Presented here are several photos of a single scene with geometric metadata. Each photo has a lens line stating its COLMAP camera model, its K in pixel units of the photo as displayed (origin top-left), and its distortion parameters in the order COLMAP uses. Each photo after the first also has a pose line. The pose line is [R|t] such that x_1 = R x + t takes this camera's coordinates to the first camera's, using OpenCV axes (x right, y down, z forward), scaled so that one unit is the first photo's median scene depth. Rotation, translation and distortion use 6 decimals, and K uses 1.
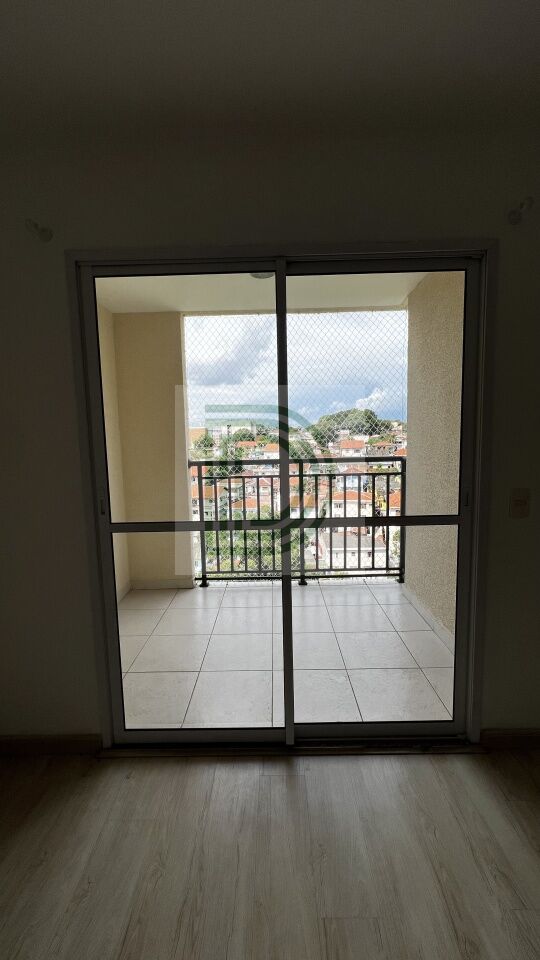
lens RADIAL K [[383.3, 0, 267.8], [0, 383.3, 479.1], [0, 0, 1]] dist [0.000389, 0.000776]
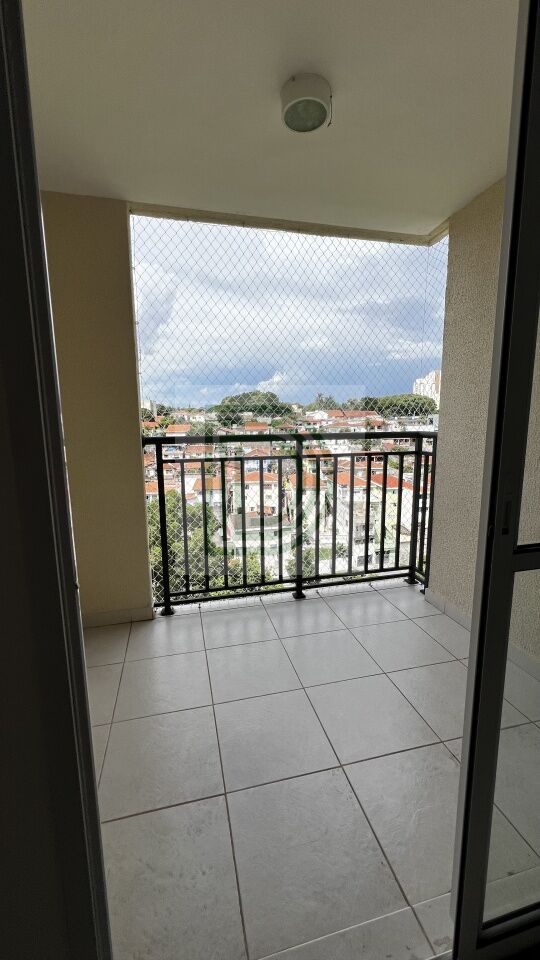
lens RADIAL K [[383.3, 0, 267.8], [0, 383.3, 479.1], [0, 0, 1]] dist [0.000389, 0.000776]
pose [[0.968483, -0.025240, 0.247798, -0.153992], [0.013492, 0.998708, 0.048991, -0.002629], [-0.248714, -0.044103, 0.967572, 0.274841]]
